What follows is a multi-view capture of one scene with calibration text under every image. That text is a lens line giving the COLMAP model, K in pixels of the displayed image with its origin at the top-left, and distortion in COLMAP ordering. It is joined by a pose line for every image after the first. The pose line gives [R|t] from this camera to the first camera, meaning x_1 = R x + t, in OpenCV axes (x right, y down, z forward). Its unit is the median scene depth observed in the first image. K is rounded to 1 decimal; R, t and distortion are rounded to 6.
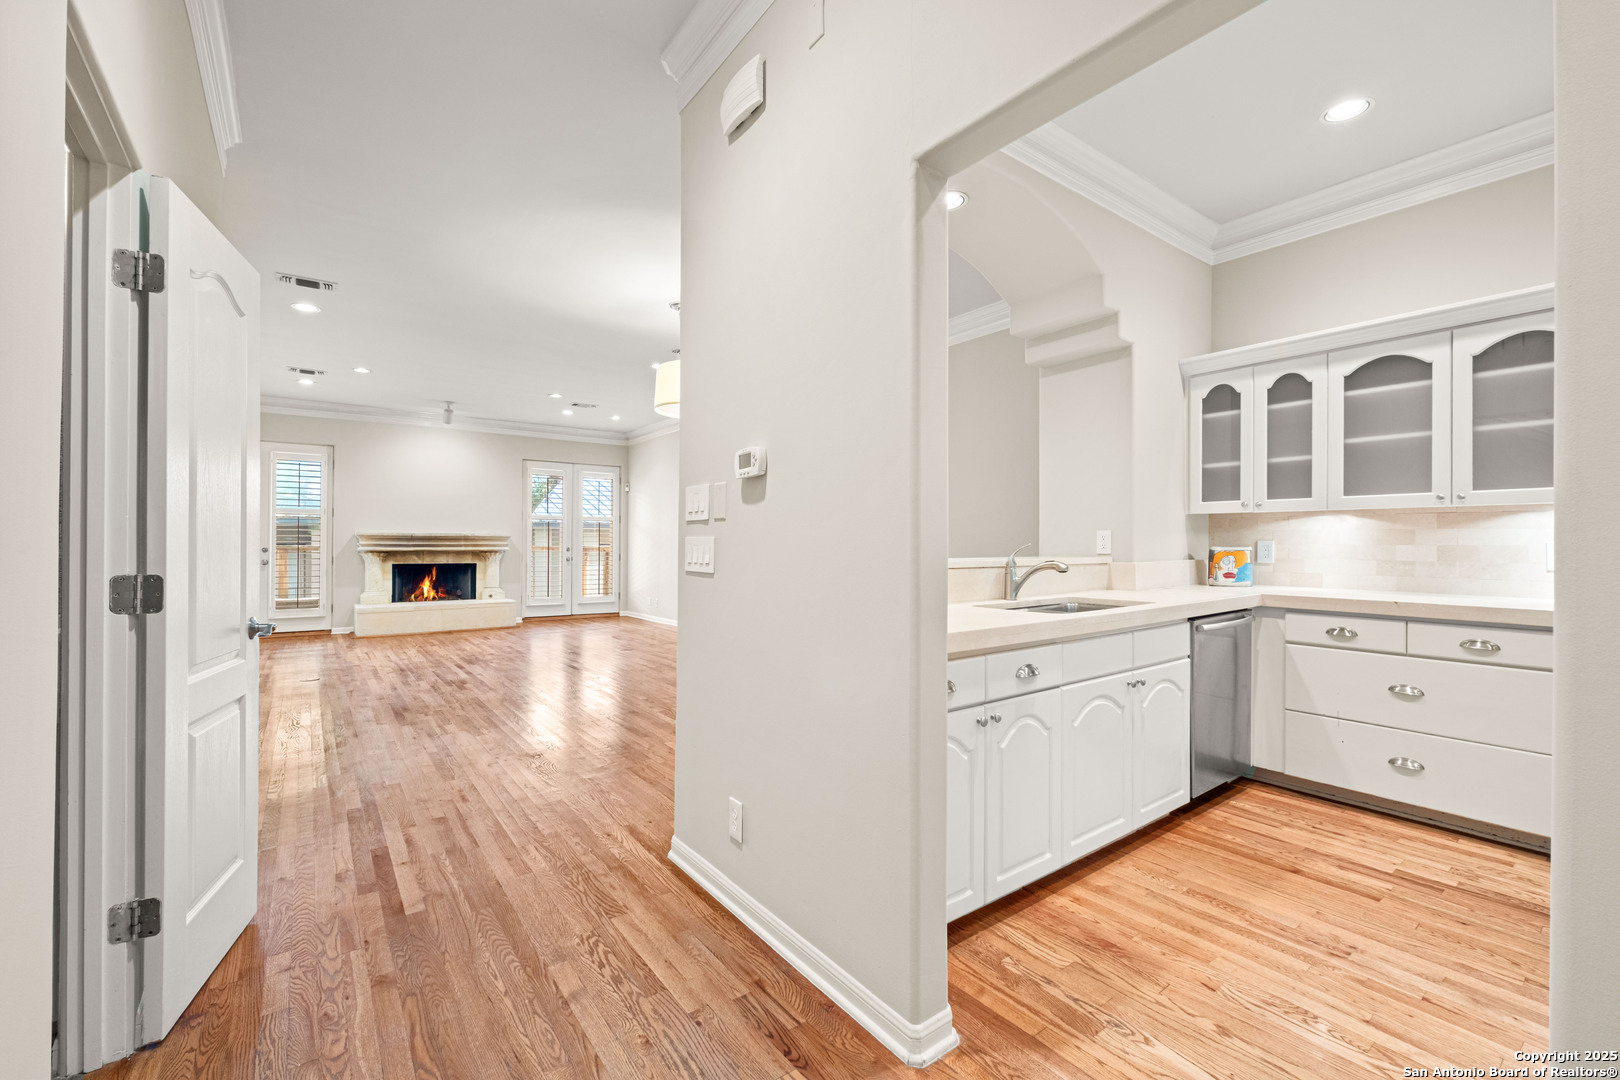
lens RADIAL K [[682.7, 0, 813.6], [0, 682.7, 539.3], [0, 0, 1]] dist [-0.005801, 0.001251]
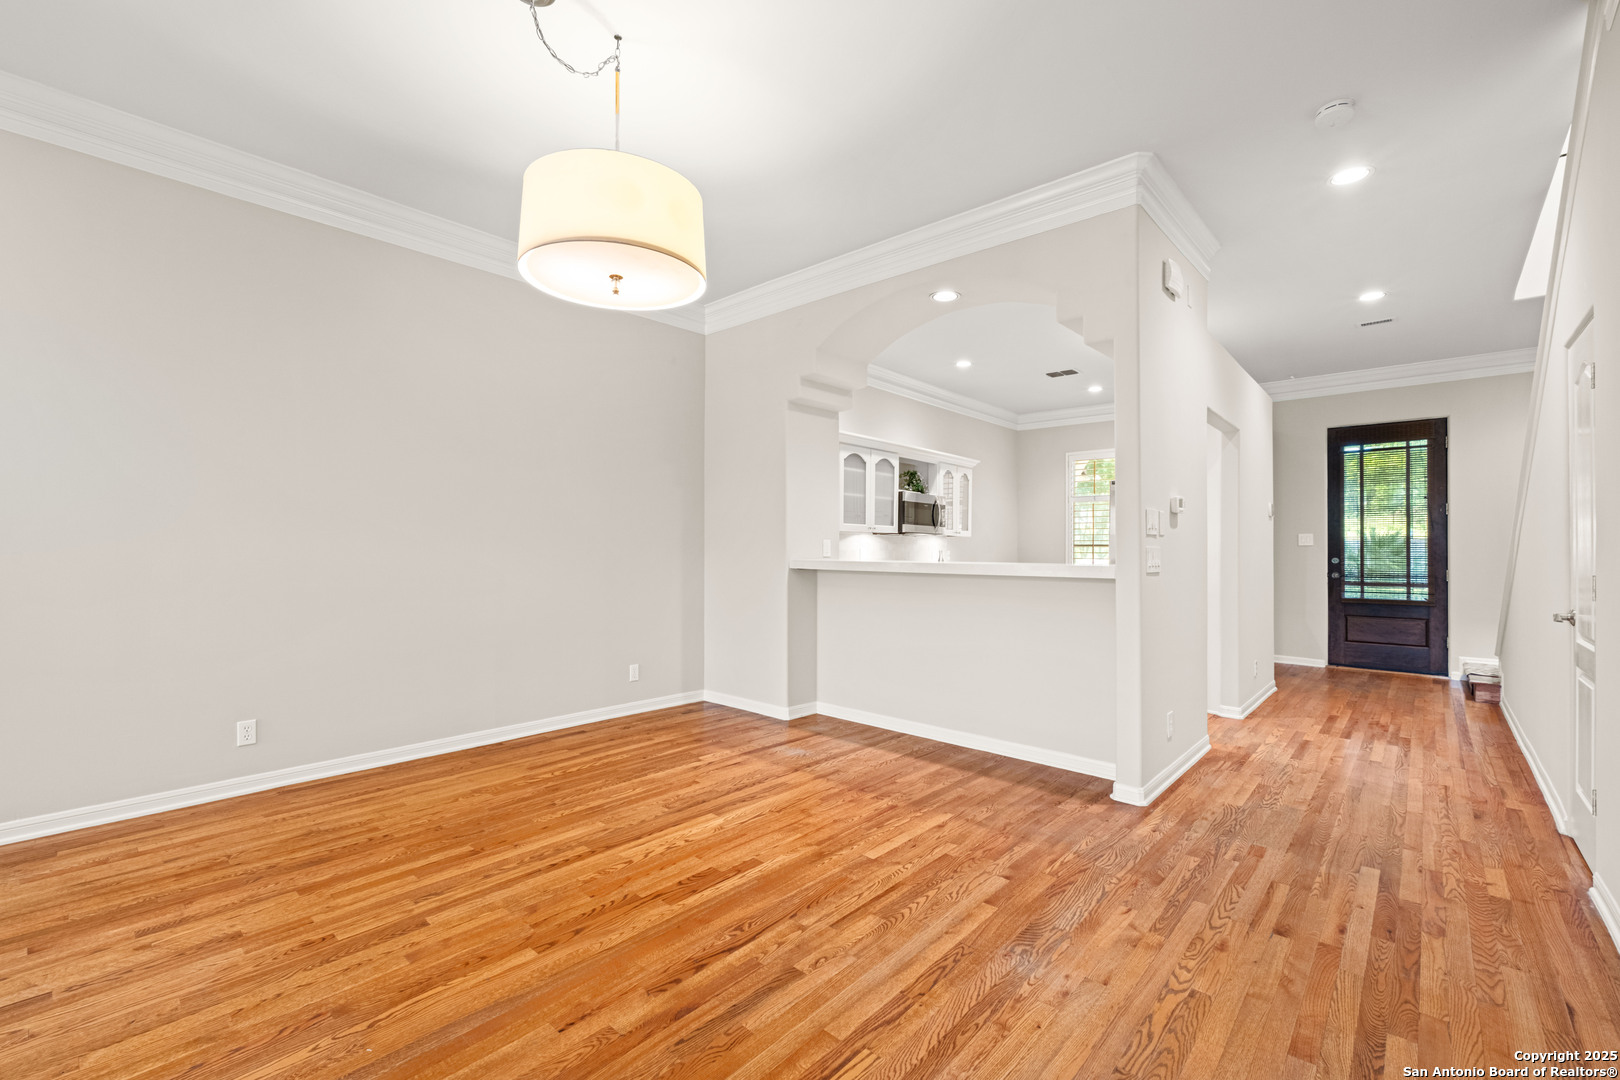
lens RADIAL K [[682.7, 0, 809.4], [0, 682.7, 561.8], [0, 0, 1]] dist [-0.005801, 0.001251]
pose [[-0.194328, -0.020548, 0.980721, -0.997128], [-0.012461, 0.999752, 0.018478, 0.007437], [-0.980858, -0.008630, -0.194535, 1.417507]]
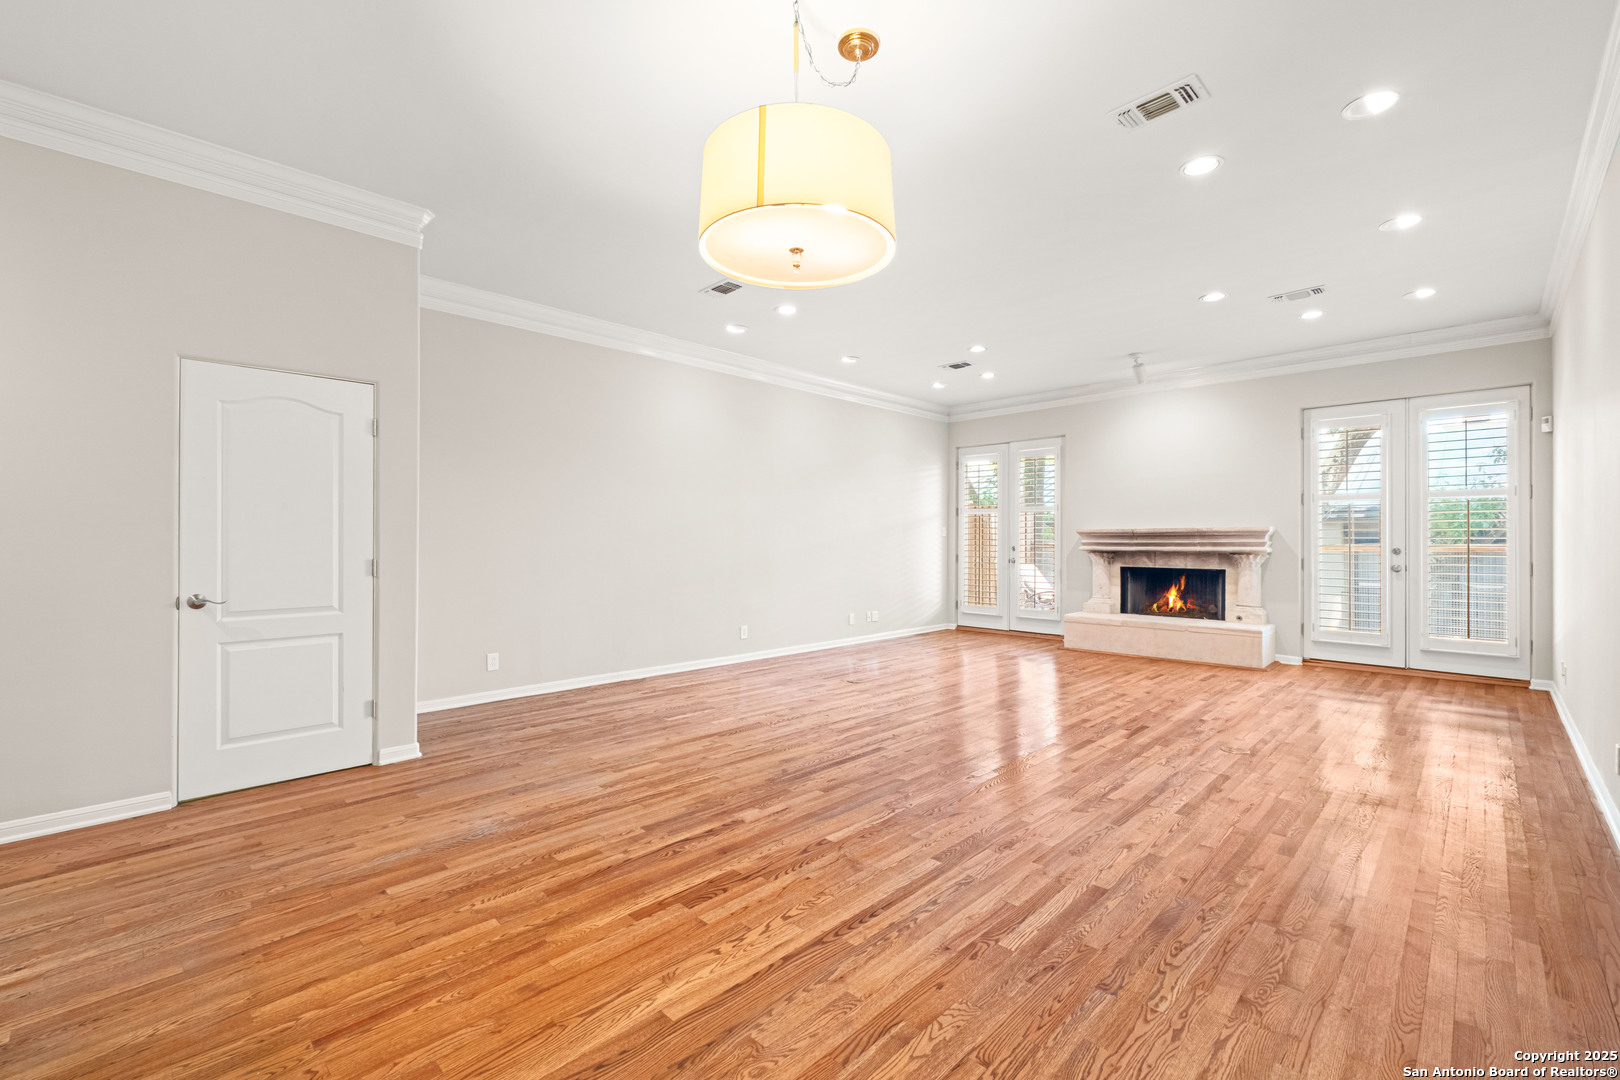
lens RADIAL K [[682.7, 0, 810.6], [0, 682.7, 537.0], [0, 0, 1]] dist [-0.005801, 0.001251]
pose [[0.149199, -0.008905, -0.988767, 0.414752], [0.010266, 0.999919, -0.007457, 0.006543], [0.988754, -0.009038, 0.149279, 1.394715]]
